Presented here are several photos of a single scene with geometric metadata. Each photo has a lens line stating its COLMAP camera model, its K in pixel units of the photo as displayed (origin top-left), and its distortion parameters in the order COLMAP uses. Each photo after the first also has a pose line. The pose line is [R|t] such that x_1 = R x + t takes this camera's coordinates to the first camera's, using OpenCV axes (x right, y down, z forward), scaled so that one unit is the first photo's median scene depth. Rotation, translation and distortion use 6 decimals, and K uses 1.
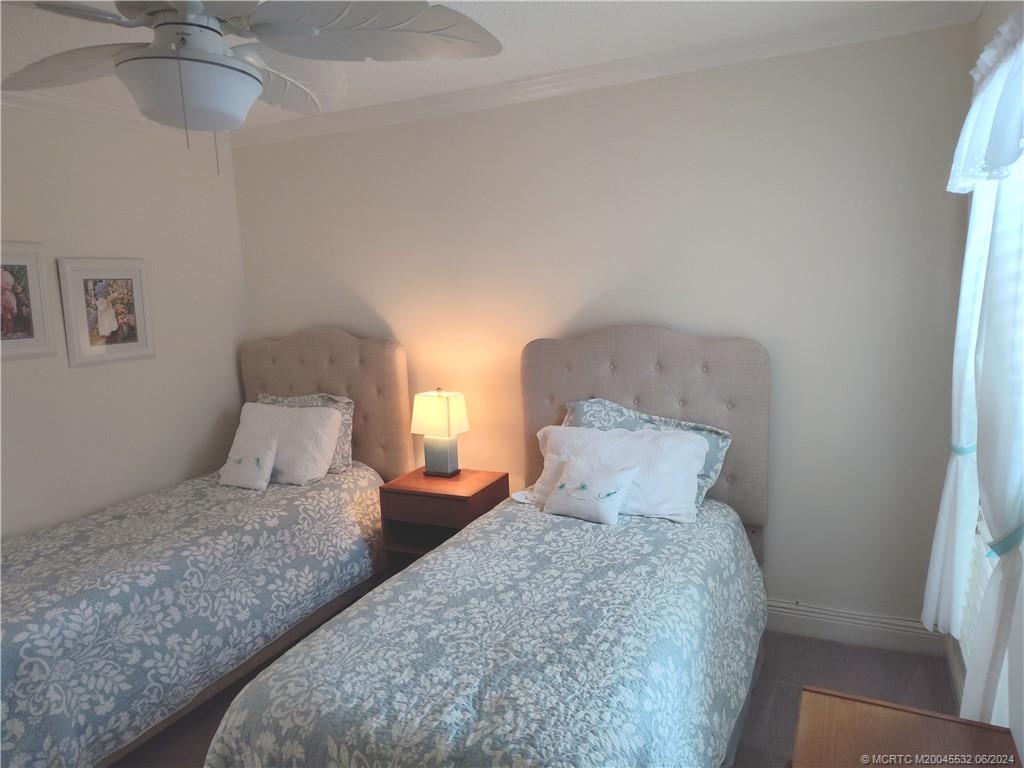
lens RADIAL K [[695.8, 0, 513.5], [0, 695.8, 381.5], [0, 0, 1]] dist [0.053262, -0.063922]
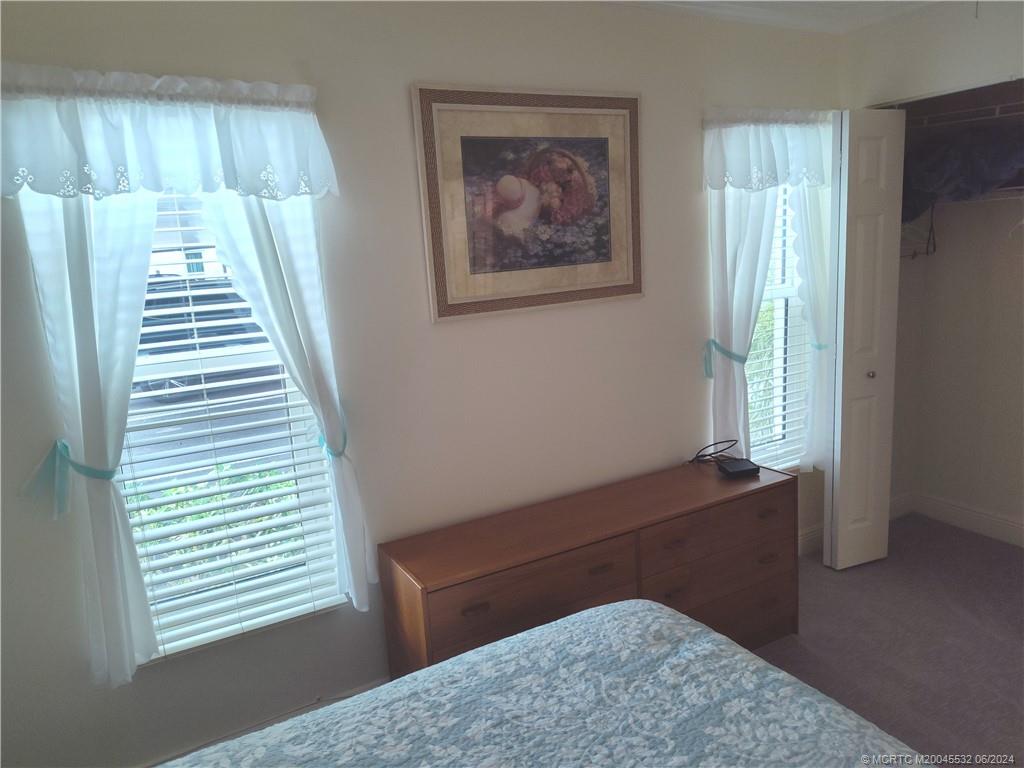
lens RADIAL K [[695.8, 0, 513.5], [0, 695.8, 381.5], [0, 0, 1]] dist [0.053262, -0.063922]
pose [[-0.811395, -0.013704, 0.584338, -0.271011], [0.184177, 0.942802, 0.277854, -0.141259], [-0.554723, 0.333071, -0.762461, 1.064737]]
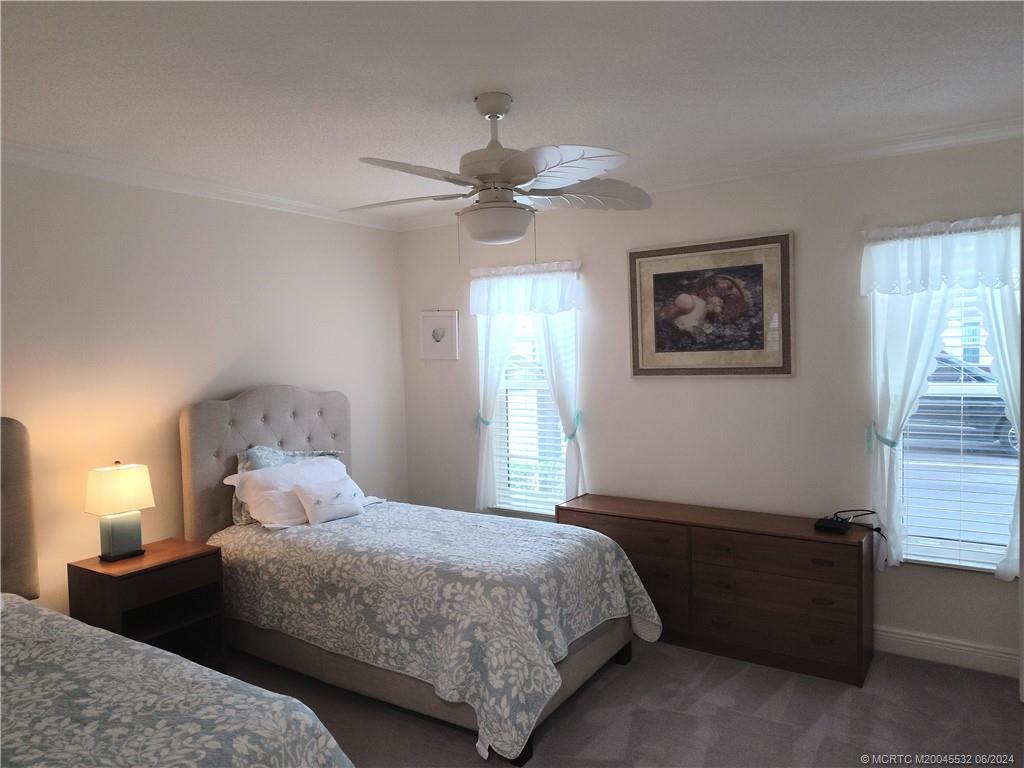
lens RADIAL K [[695.8, 0, 513.5], [0, 695.8, 381.5], [0, 0, 1]] dist [0.053262, -0.063922]
pose [[0.137996, -0.003955, 0.990425, -1.270270], [0.164616, 0.986175, -0.018998, 0.012439], [-0.976657, 0.165662, 0.136739, 0.452485]]
